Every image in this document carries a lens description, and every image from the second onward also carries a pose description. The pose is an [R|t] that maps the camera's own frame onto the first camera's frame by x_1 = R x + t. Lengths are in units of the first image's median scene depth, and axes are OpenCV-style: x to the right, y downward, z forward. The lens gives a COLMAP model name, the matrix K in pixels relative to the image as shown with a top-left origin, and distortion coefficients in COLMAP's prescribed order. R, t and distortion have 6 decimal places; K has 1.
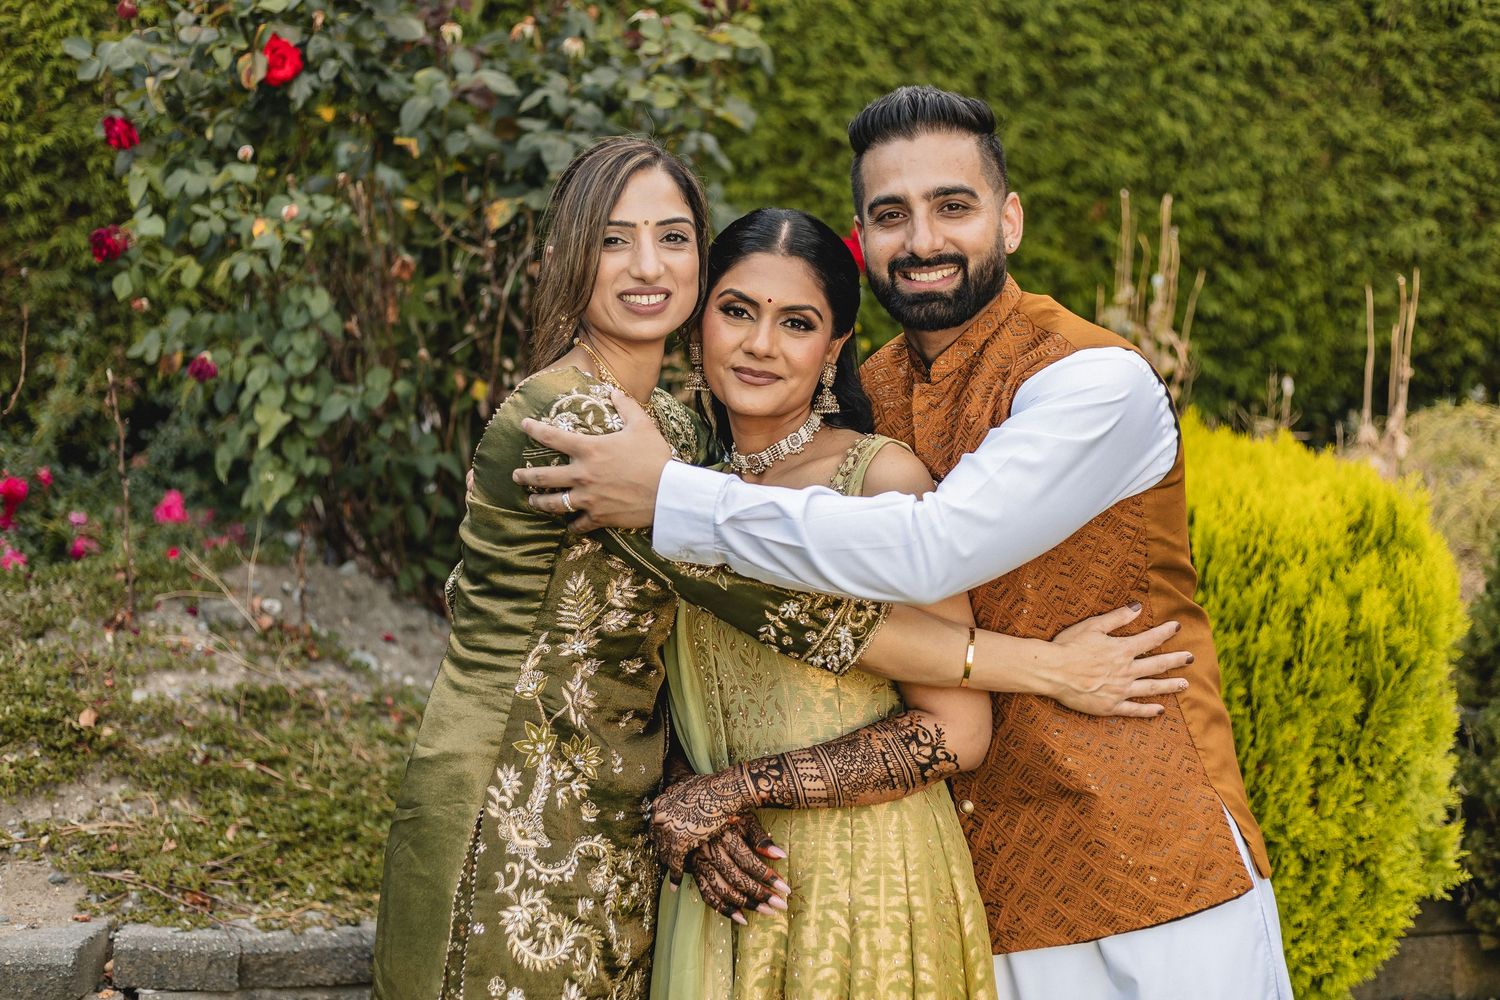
lens RADIAL K [[2256.6, 0, 735.0], [0, 2256.6, 460.8], [0, 0, 1]] dist [0.007586, 0.000000]
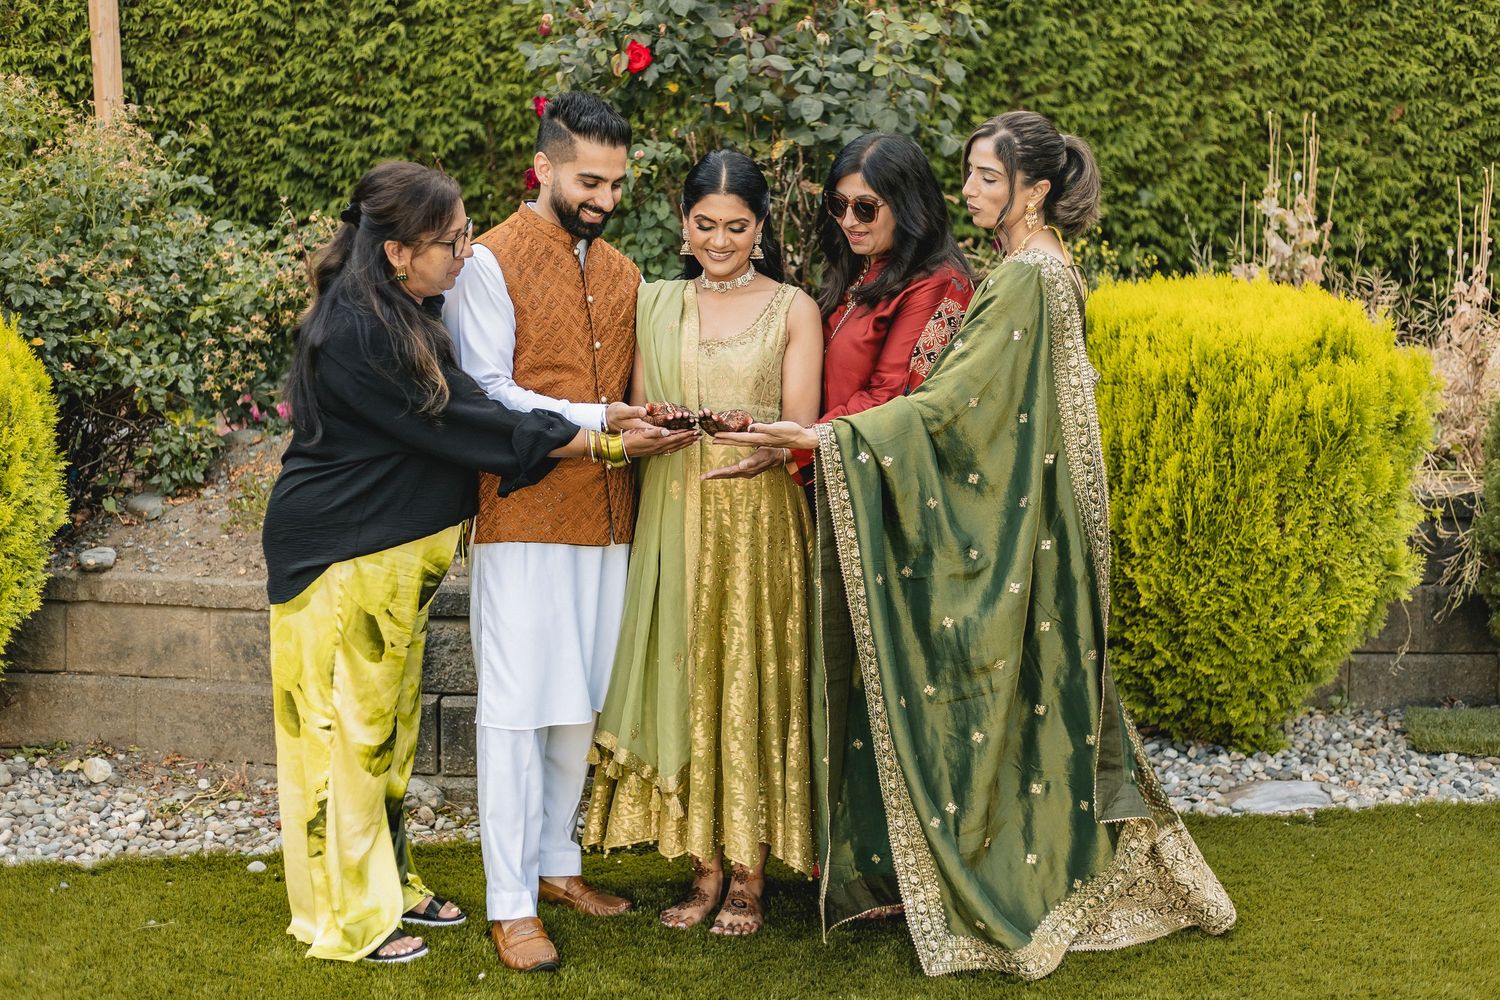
lens RADIAL K [[2165.1, 0, 740.8], [0, 2165.1, 489.1], [0, 0, 1]] dist [0.001148, 0.000000]
pose [[0.964331, 0.004809, -0.264655, 0.266275], [0.011801, 0.998060, 0.061132, 0.031583], [0.264435, -0.062074, 0.962404, -0.447040]]
